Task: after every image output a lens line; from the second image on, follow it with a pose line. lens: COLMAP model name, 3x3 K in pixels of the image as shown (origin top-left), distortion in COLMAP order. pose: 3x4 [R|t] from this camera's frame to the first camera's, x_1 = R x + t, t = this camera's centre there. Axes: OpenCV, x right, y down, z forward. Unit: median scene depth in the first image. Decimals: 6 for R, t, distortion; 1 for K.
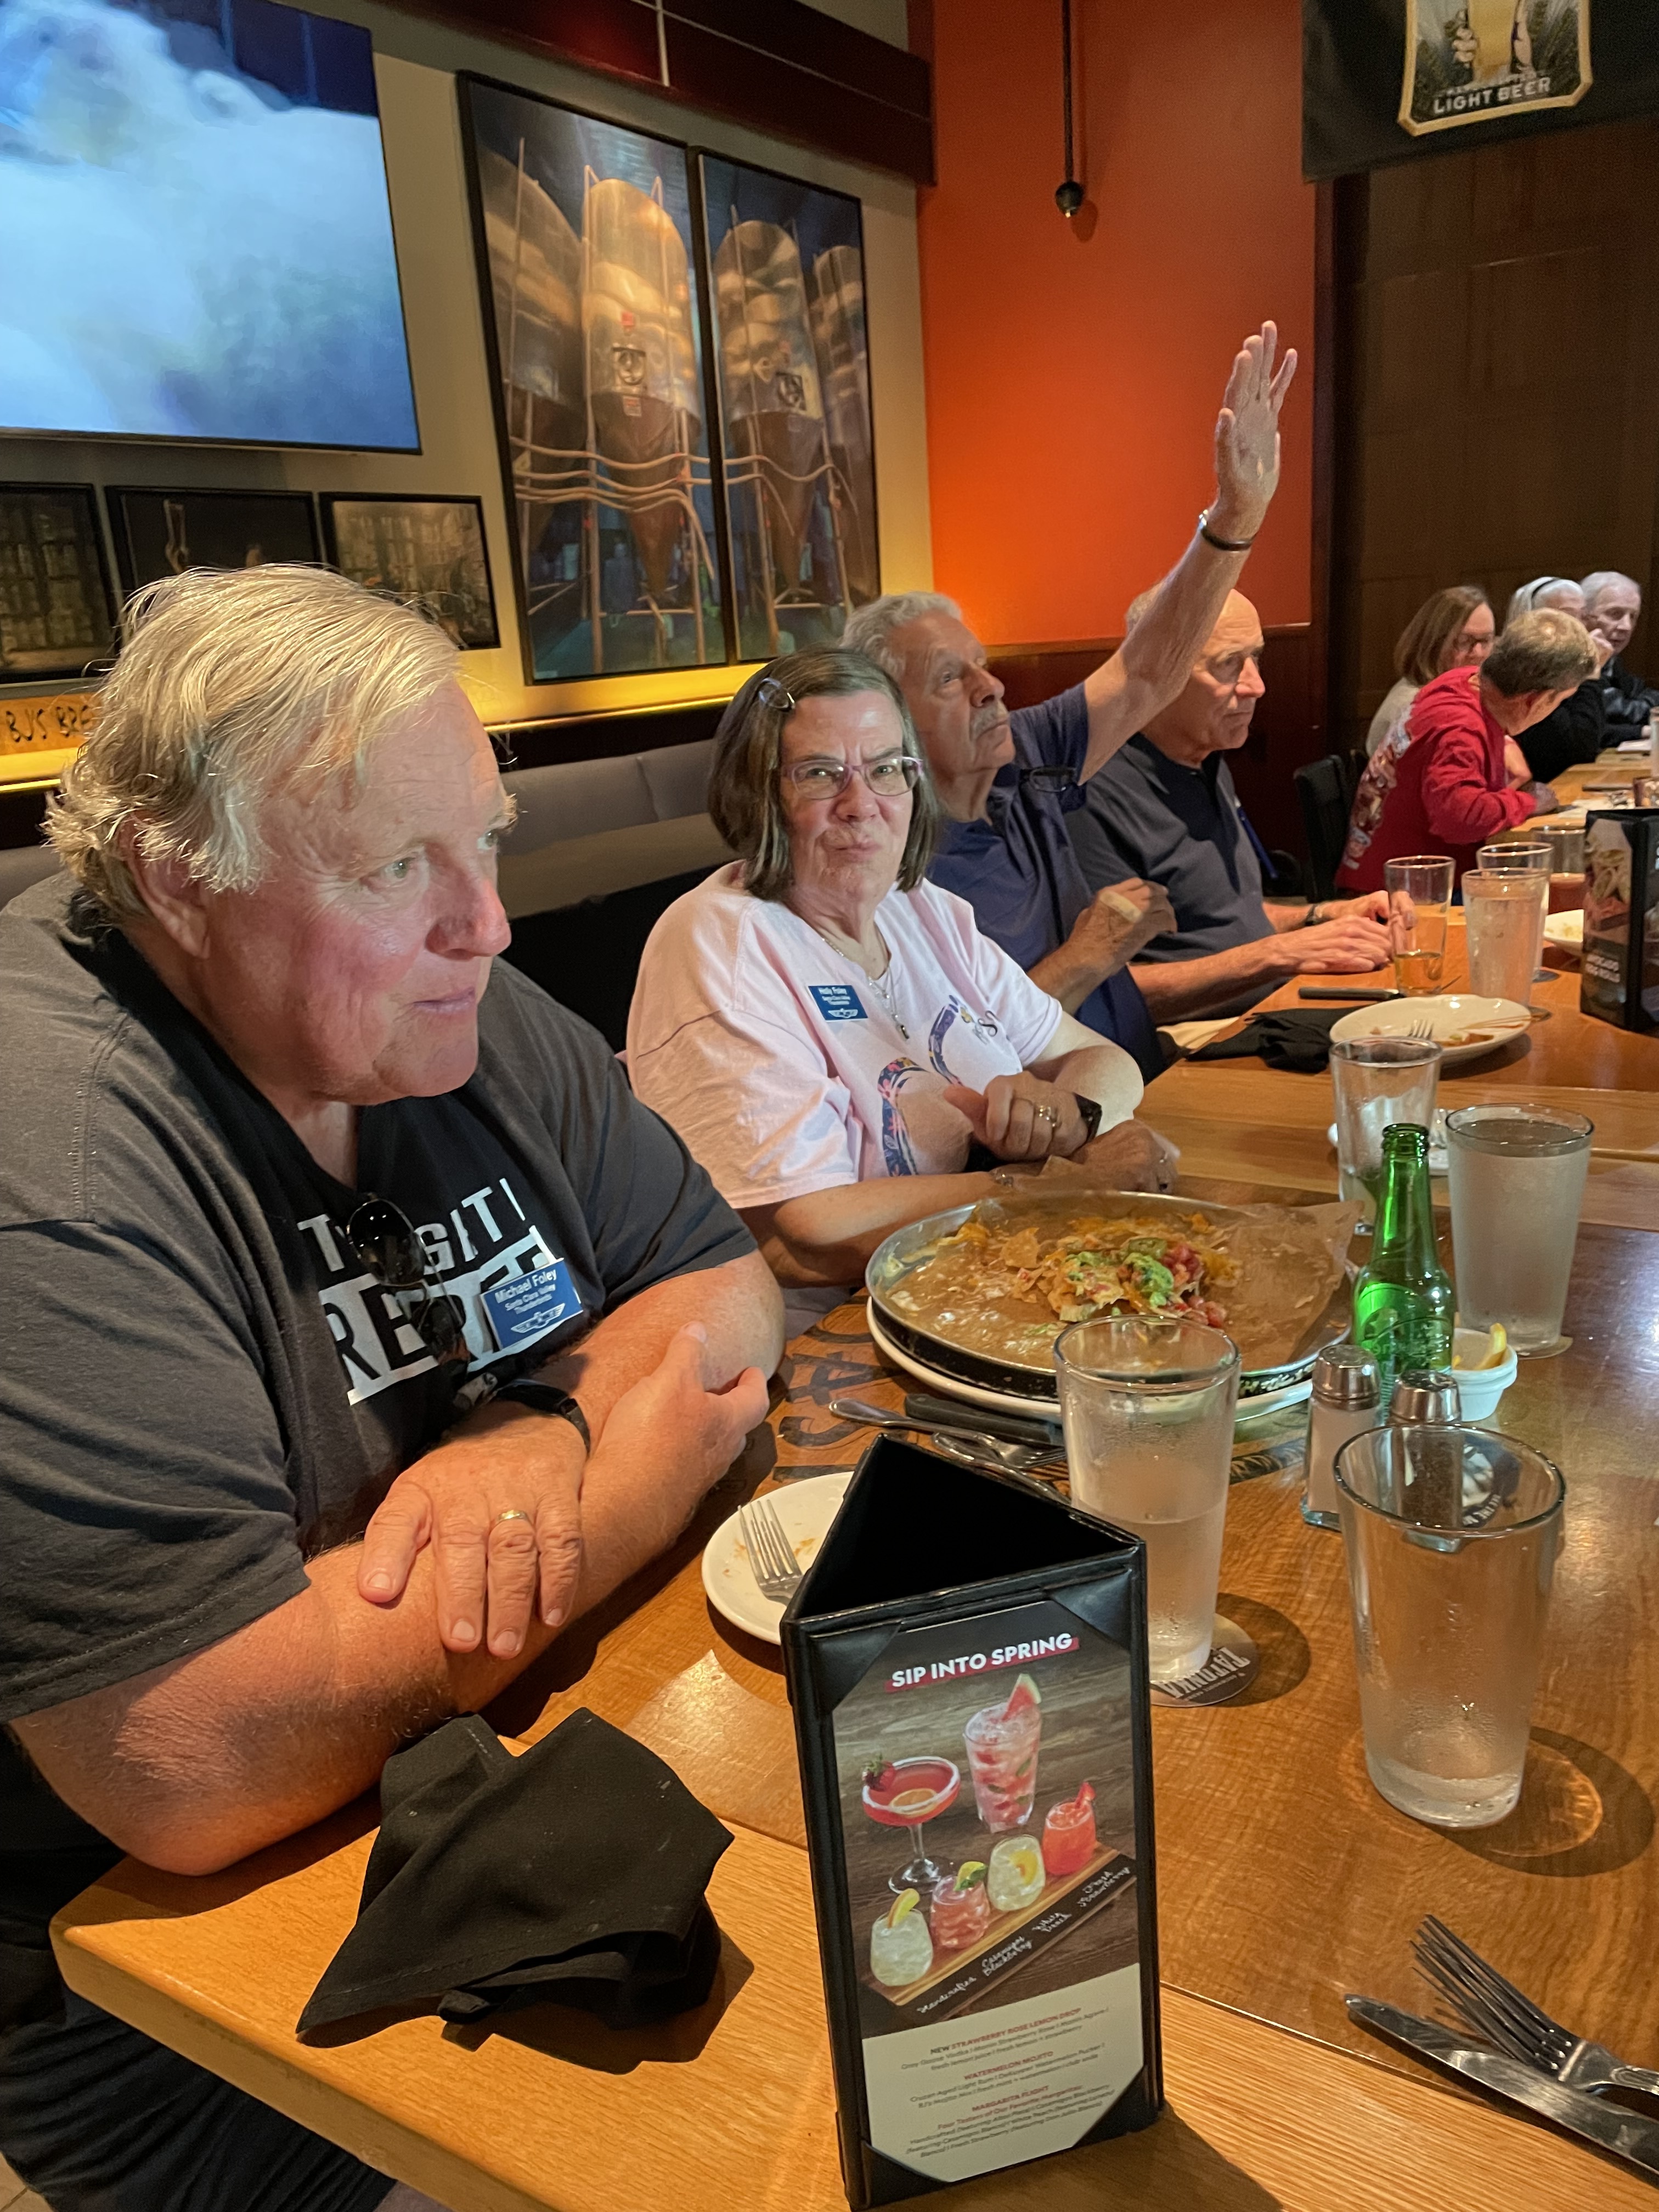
lens RADIAL K [[1667.4, 0, 832.1], [0, 1667.4, 1097.7], [0, 0, 1]] dist [0.081963, -0.100464]
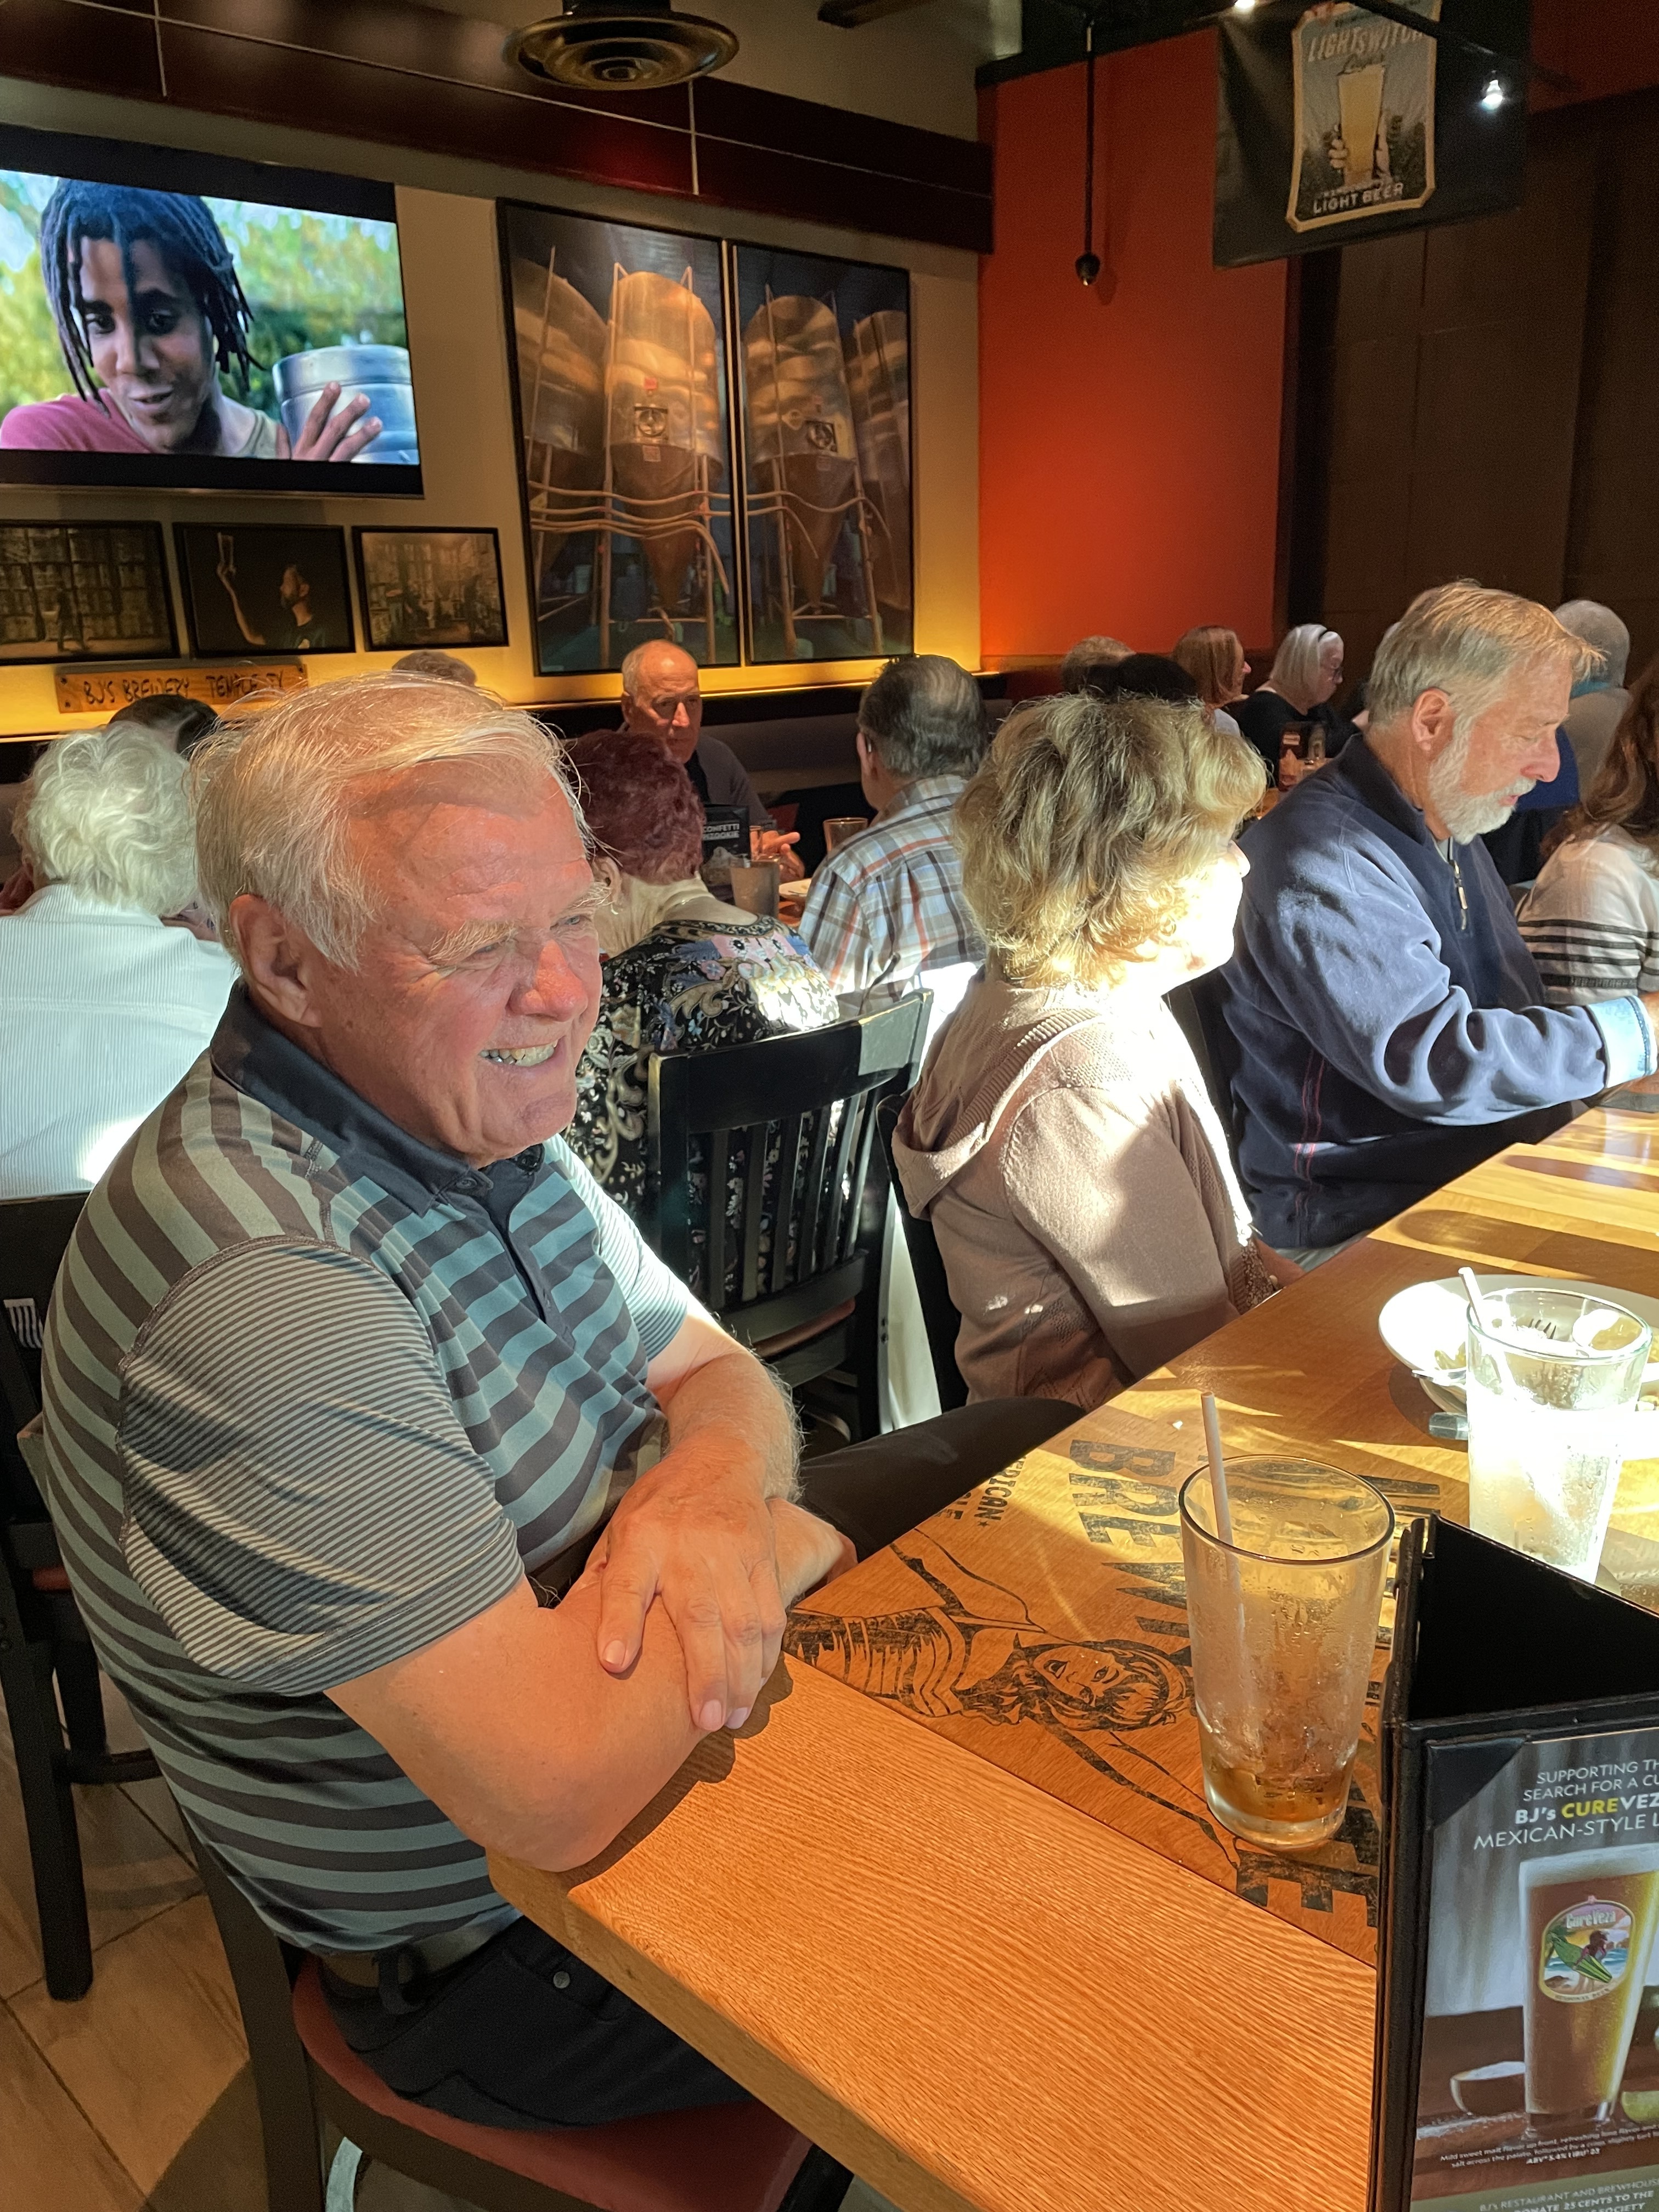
lens RADIAL K [[1674.4, 0, 831.0], [0, 1674.4, 1087.5], [0, 0, 1]] dist [0.086951, -0.112336]
pose [[0.966525, 0.106664, -0.233349, 0.344168], [-0.104604, 0.994287, 0.021221, 0.010657], [0.234279, 0.003898, 0.972162, -0.169049]]
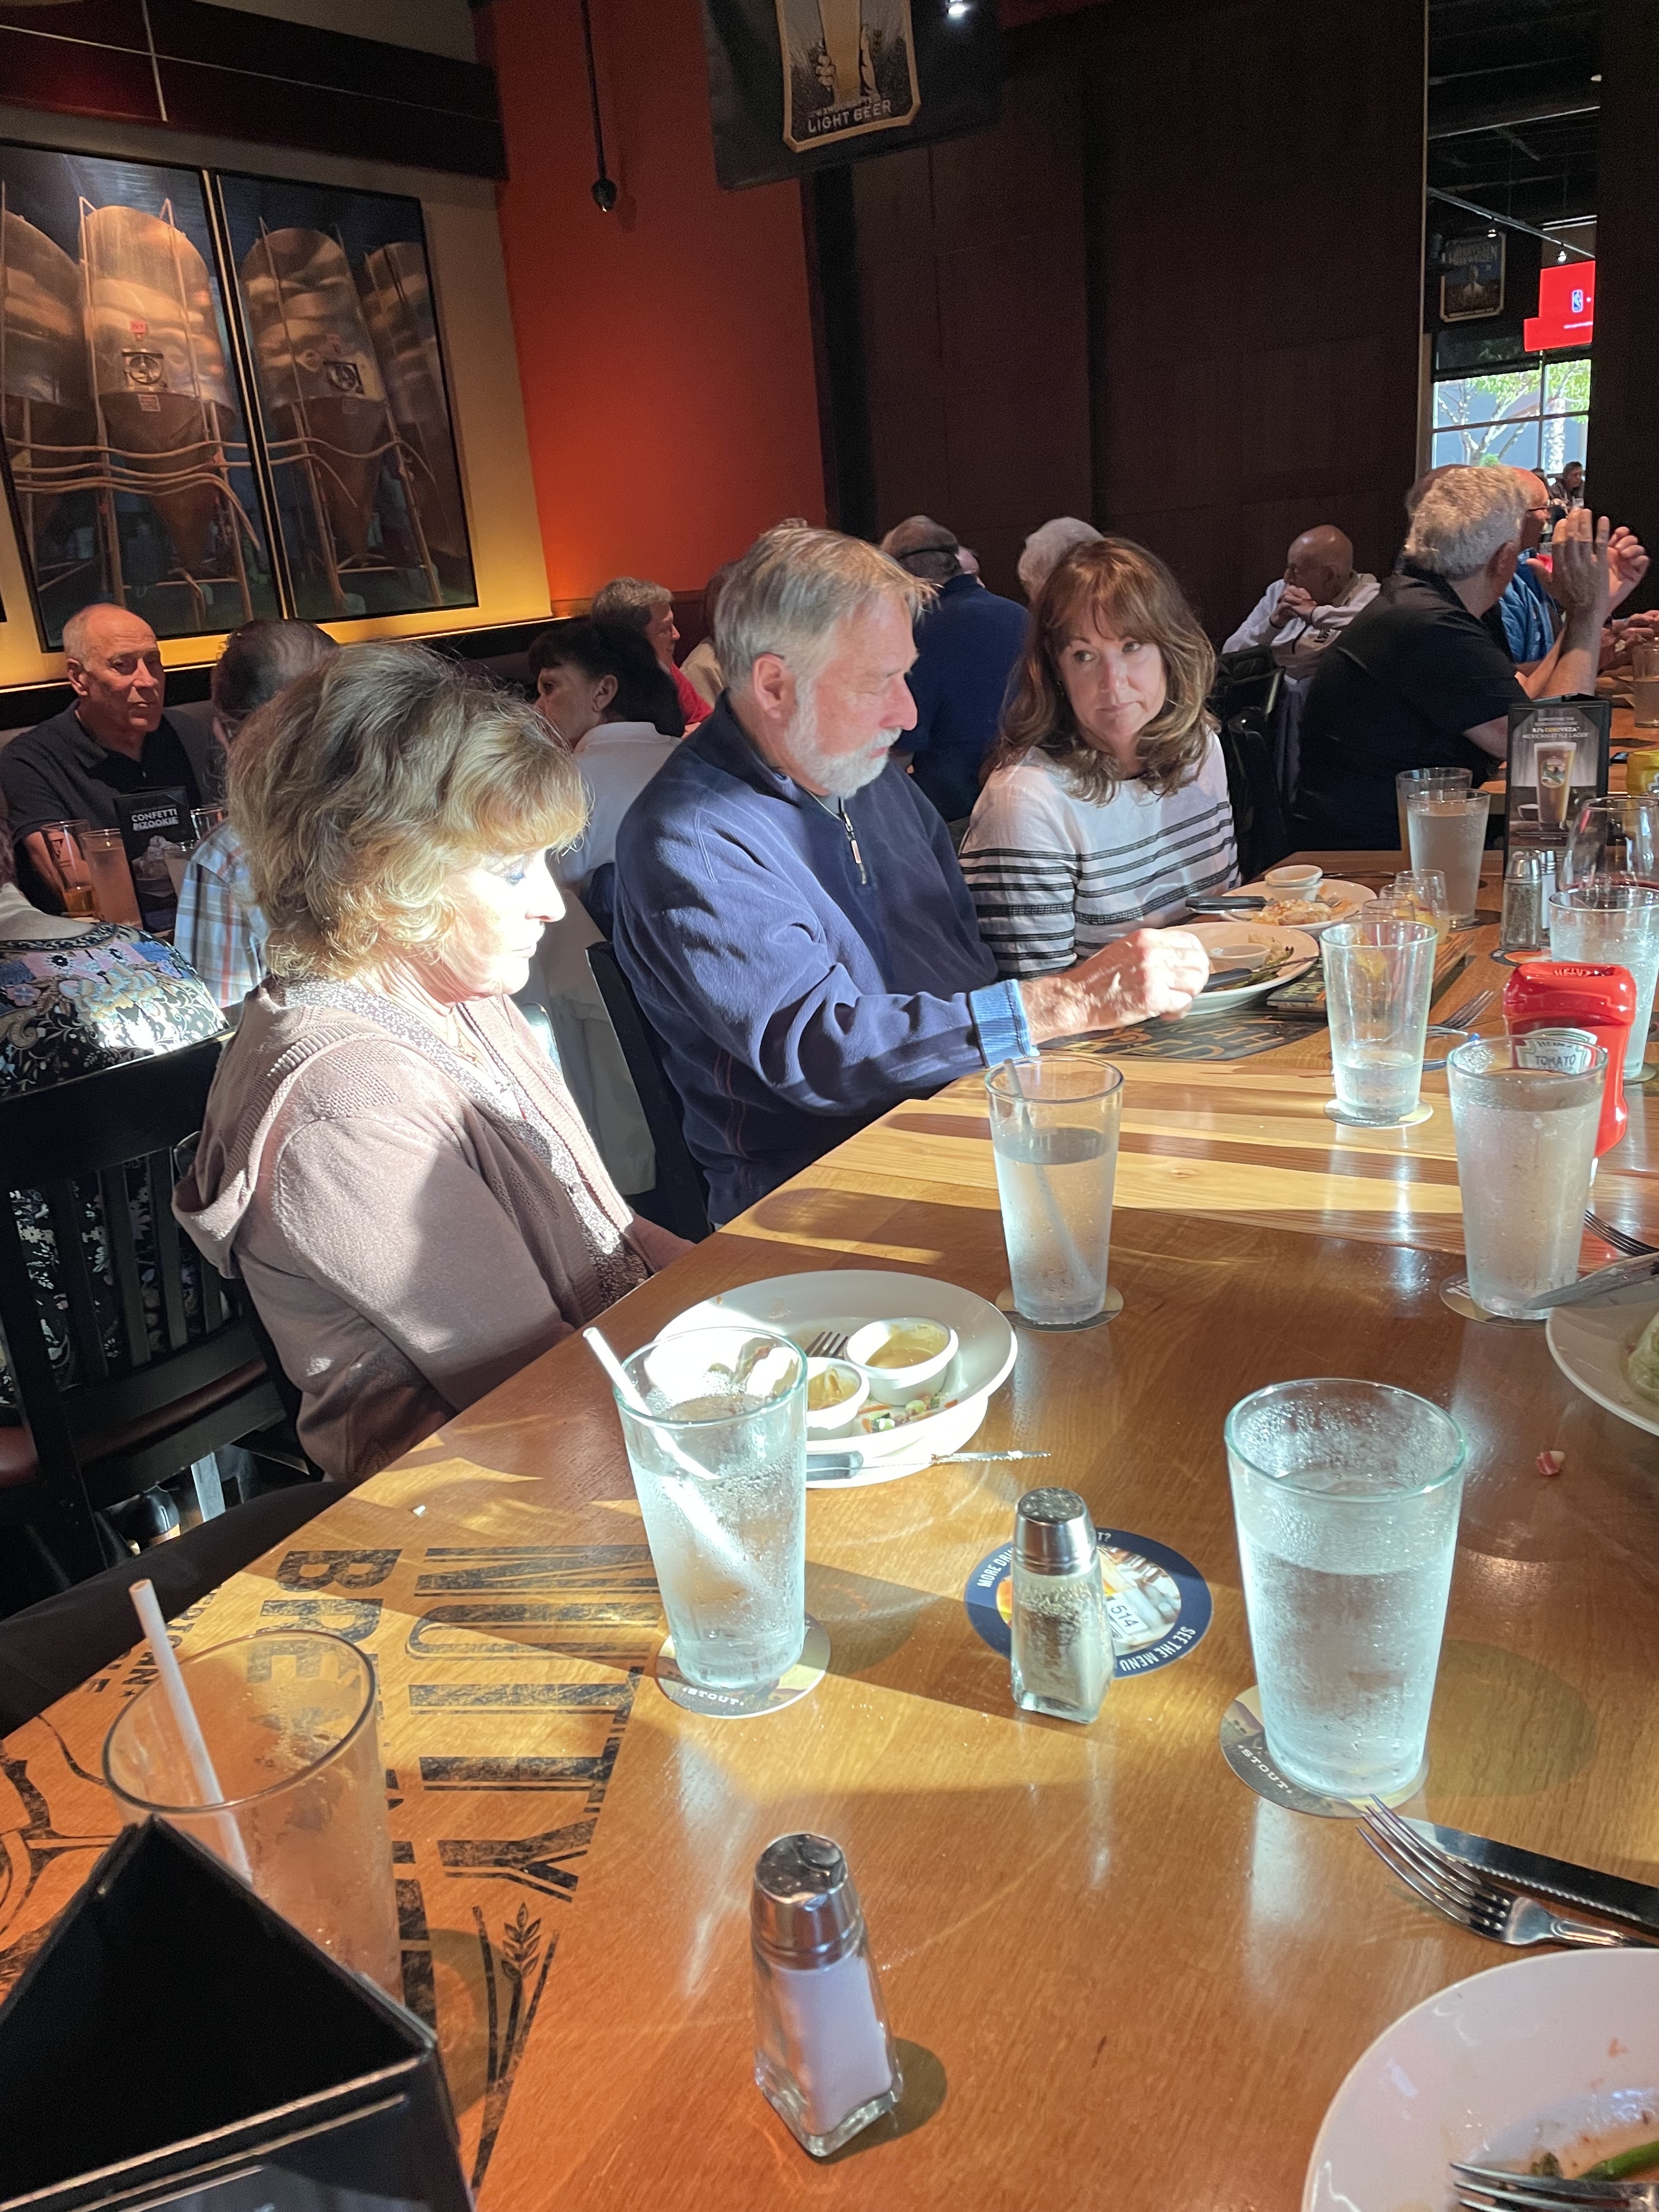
lens RADIAL K [[1666.8, 0, 823.5], [0, 1666.8, 1080.3], [0, 0, 1]] dist [0.066993, -0.084626]
pose [[0.998622, 0.001285, -0.052460, 0.393024], [0.000913, 0.999123, 0.041857, -0.000800], [0.052467, -0.041848, 0.997745, -0.129867]]
